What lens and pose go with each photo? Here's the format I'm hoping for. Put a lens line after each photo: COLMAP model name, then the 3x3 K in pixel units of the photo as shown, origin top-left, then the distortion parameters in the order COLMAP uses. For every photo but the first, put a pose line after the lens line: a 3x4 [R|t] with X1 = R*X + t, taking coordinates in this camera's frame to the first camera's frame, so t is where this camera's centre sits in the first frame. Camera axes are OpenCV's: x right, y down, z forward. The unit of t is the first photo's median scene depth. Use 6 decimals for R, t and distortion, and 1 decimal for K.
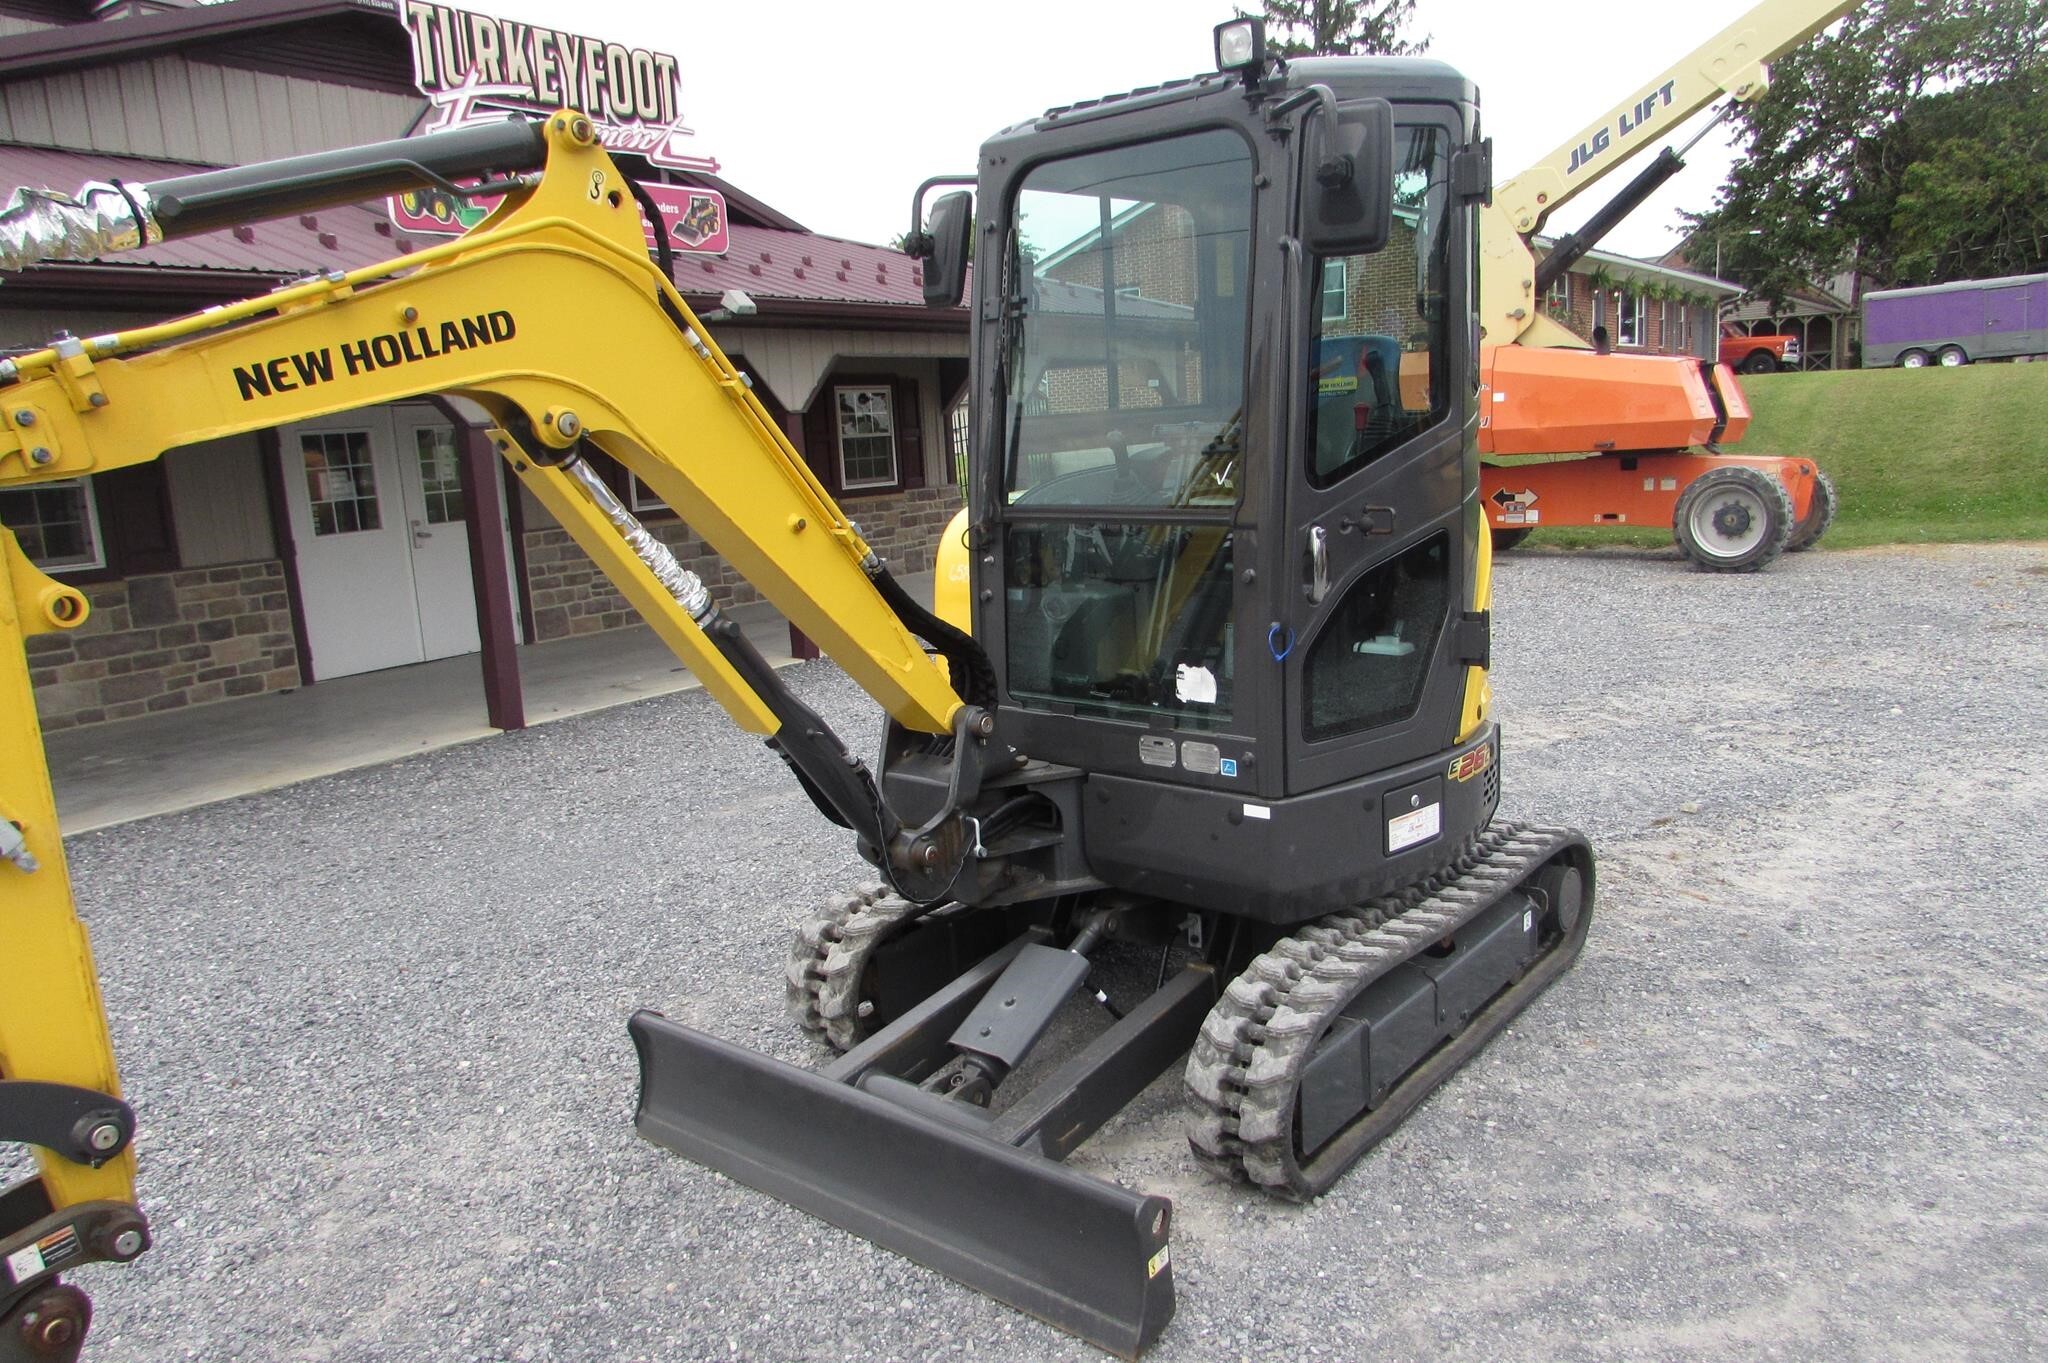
lens RADIAL K [[1447.1, 0, 1040.2], [0, 1447.1, 745.6], [0, 0, 1]] dist [-0.049309, 0.029954]
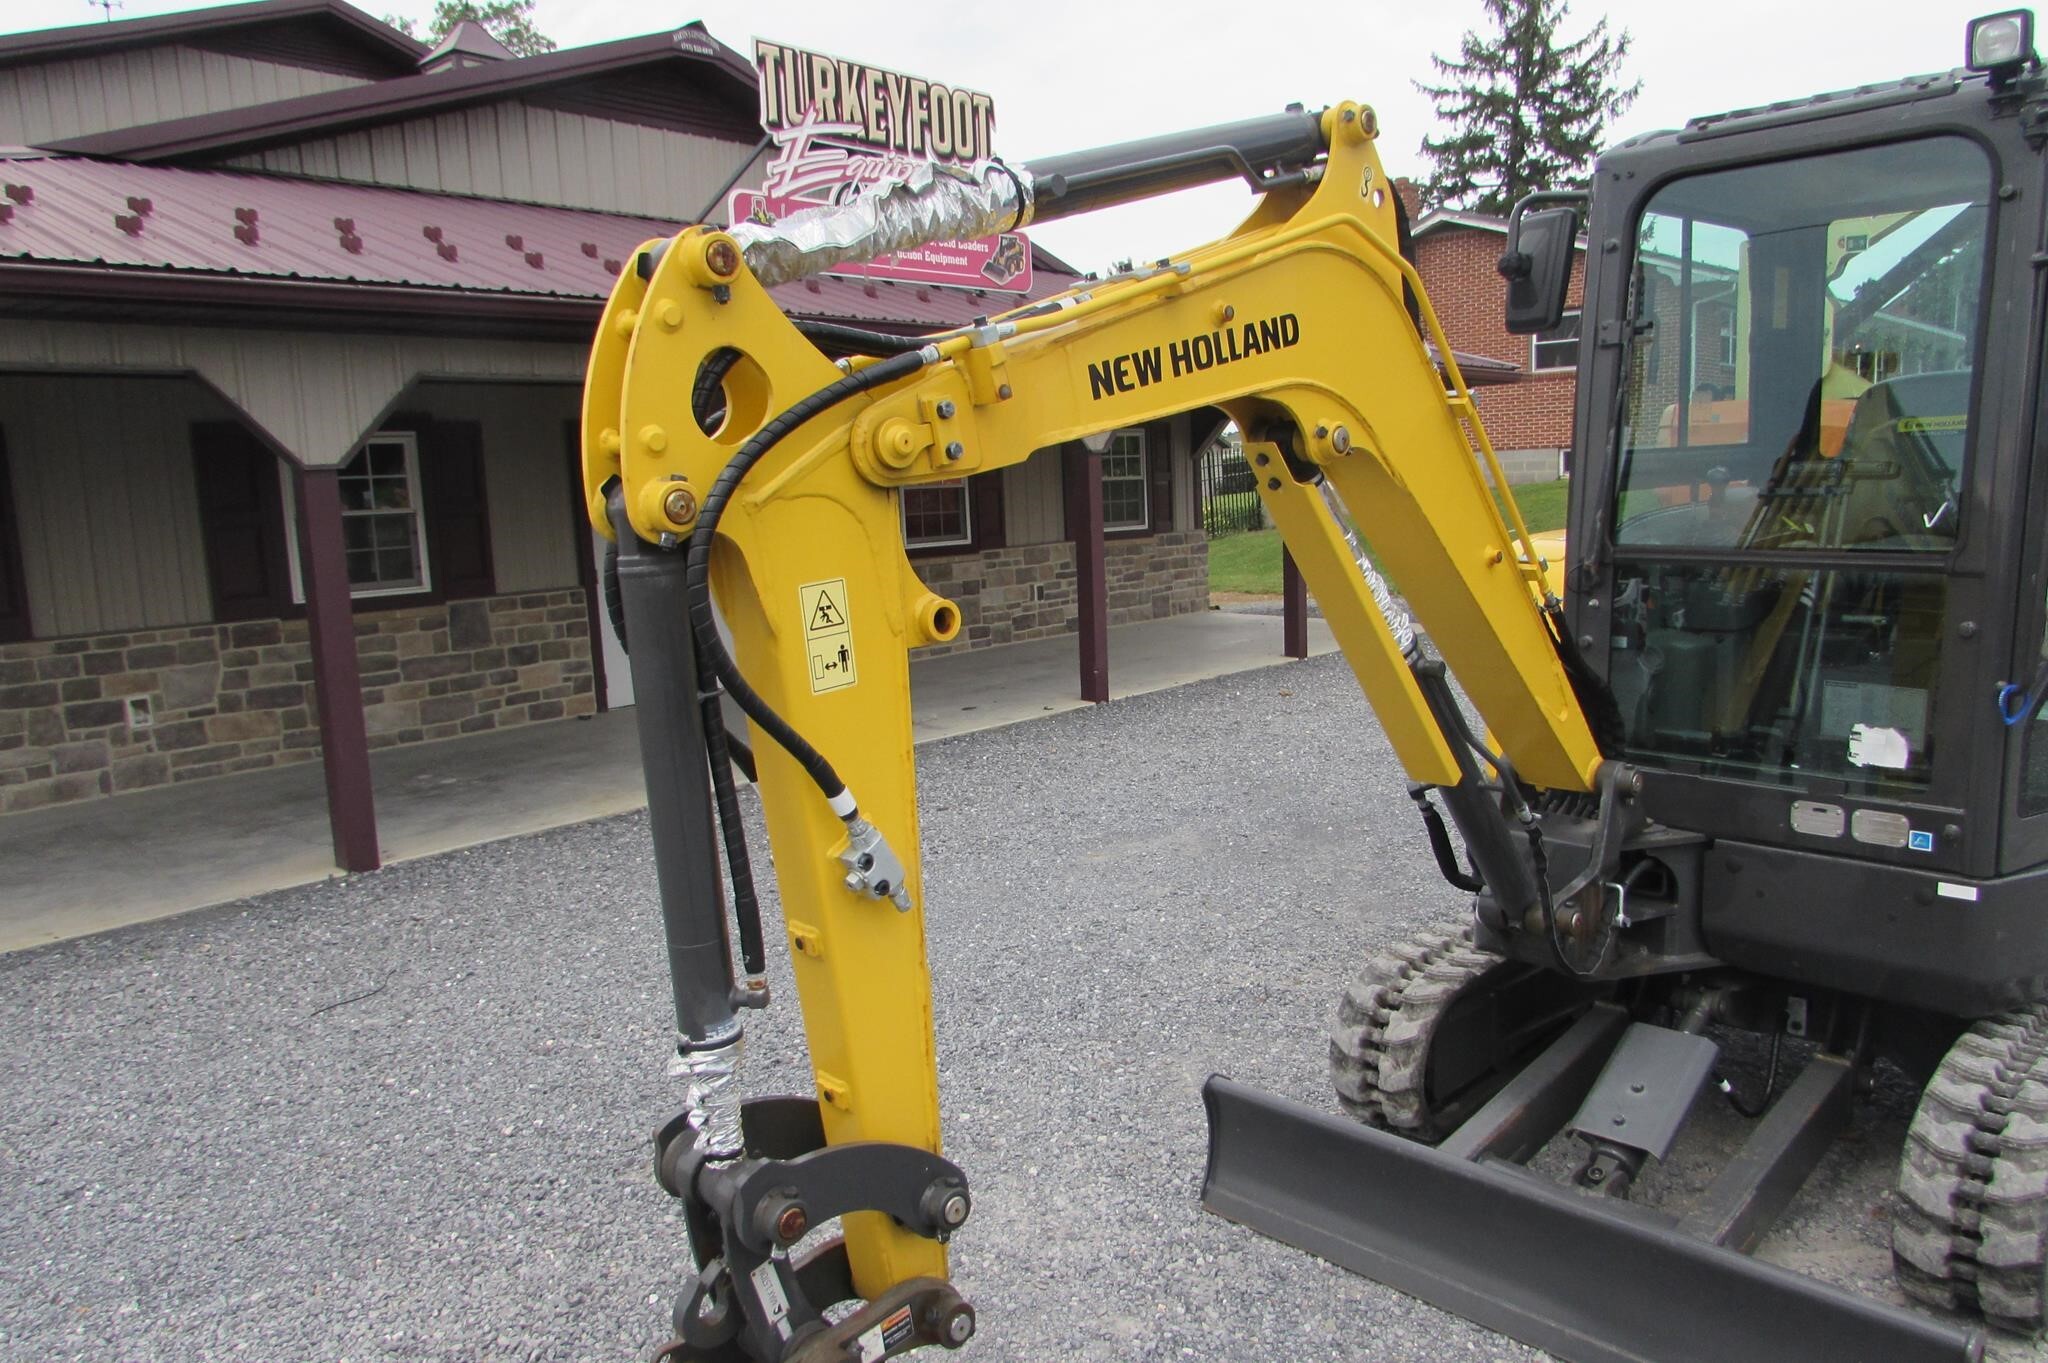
lens RADIAL K [[1437.6, 0, 1061.2], [0, 1437.6, 762.2], [0, 0, 1]] dist [-0.065873, 0.034743]
pose [[0.995707, 0.030377, -0.087436, -0.293738], [-0.032017, 0.999336, -0.017418, 0.003052], [0.086849, 0.020143, 0.996018, 0.056074]]
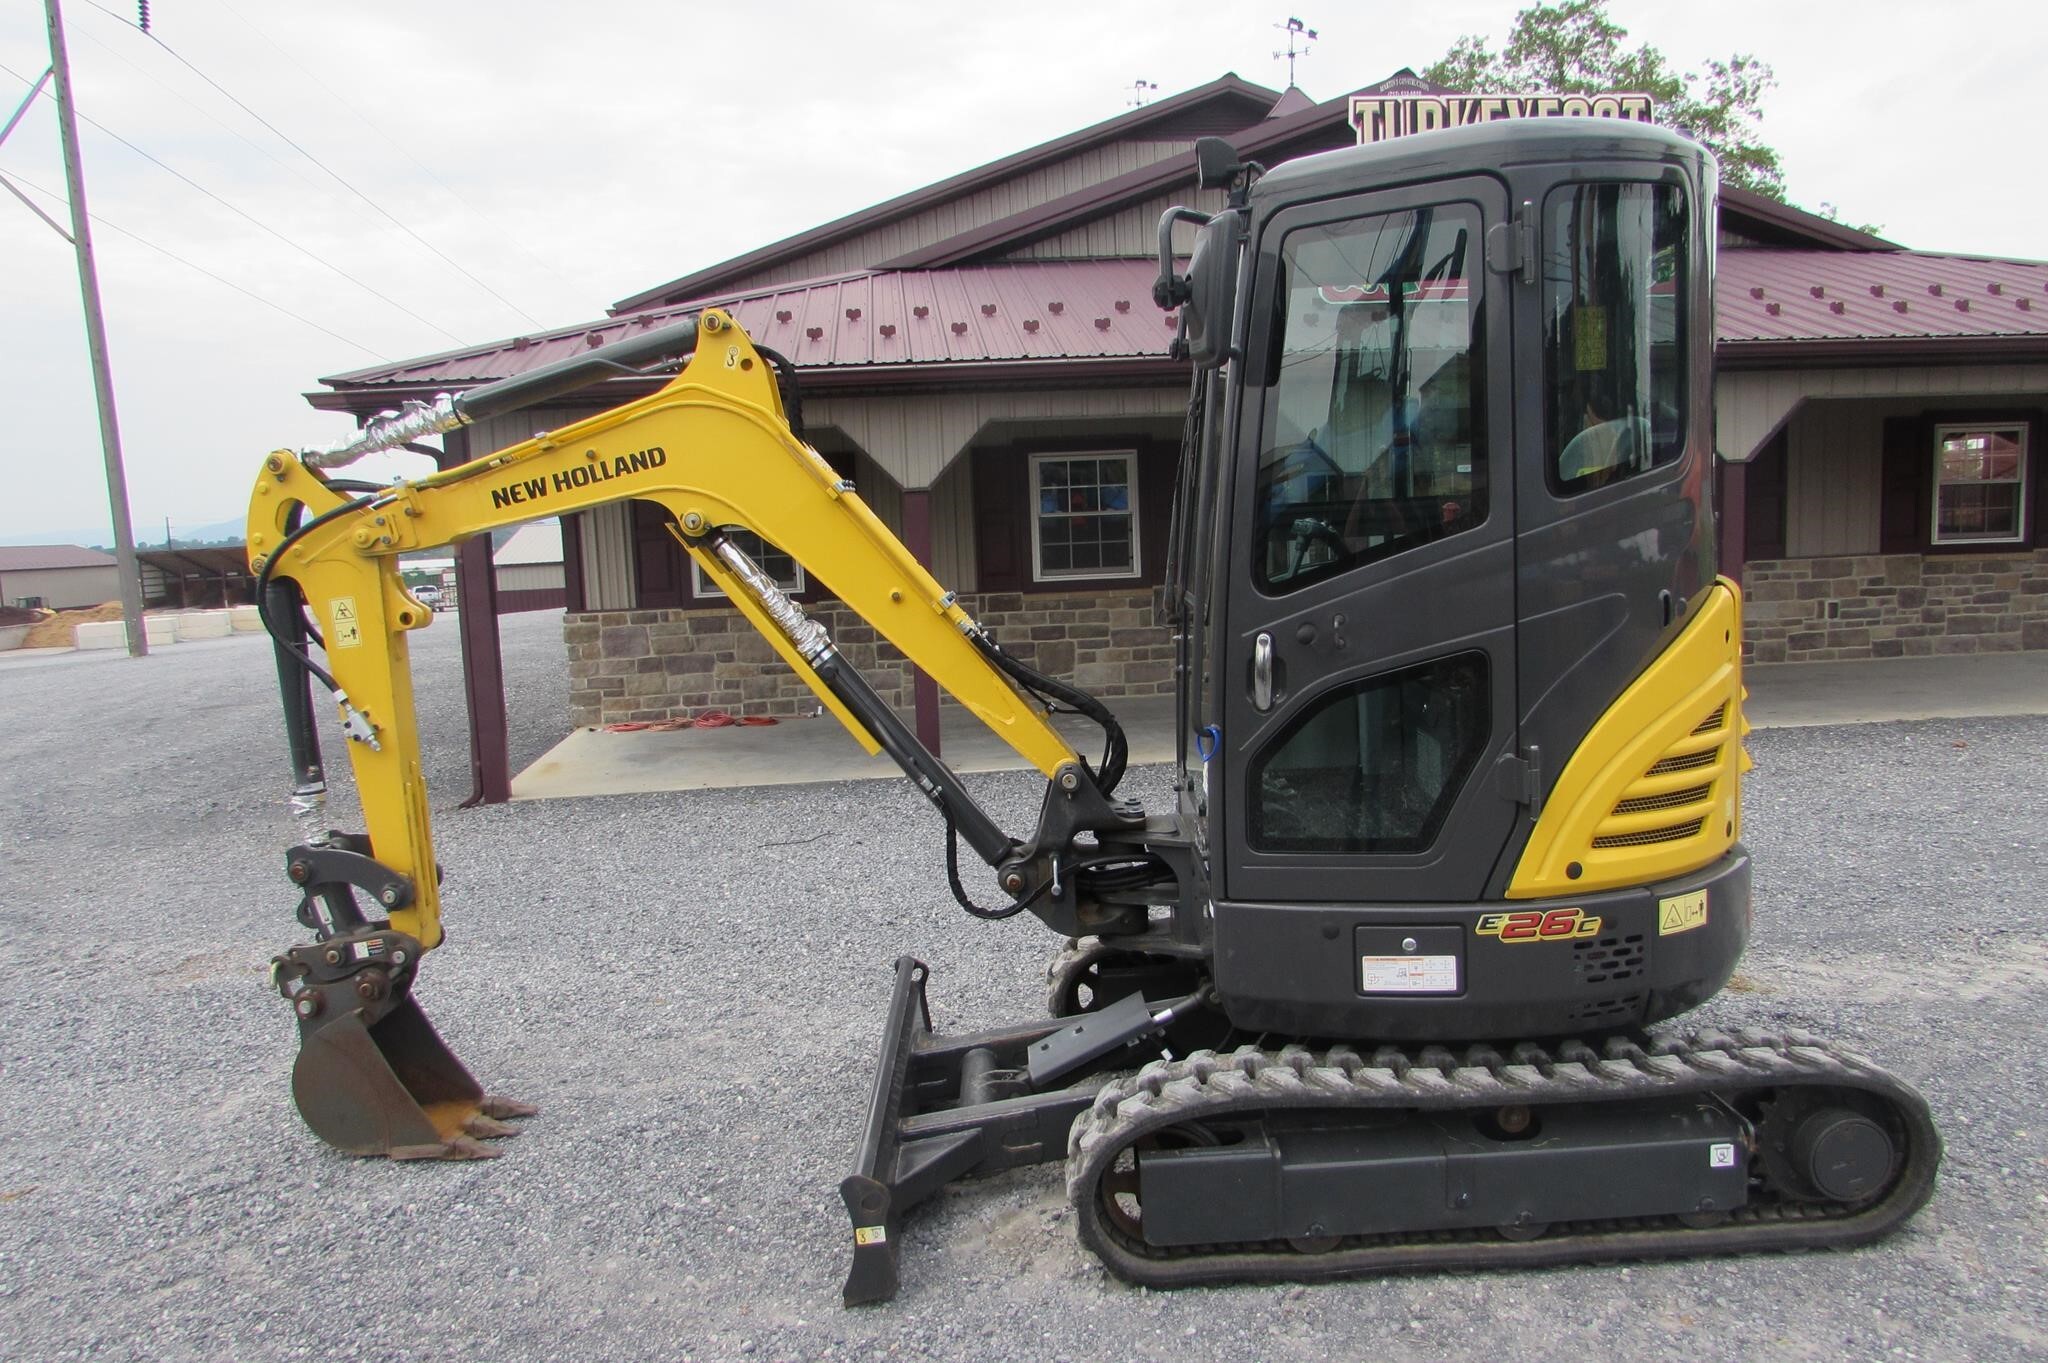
lens RADIAL K [[1442.1, 0, 1033.7], [0, 1442.1, 761.7], [0, 0, 1]] dist [-0.050940, 0.016907]
pose [[0.648986, 0.156225, -0.744588, 0.733301], [-0.157730, 0.985055, 0.069200, -0.096243], [0.744270, 0.072534, 0.663928, 0.207160]]
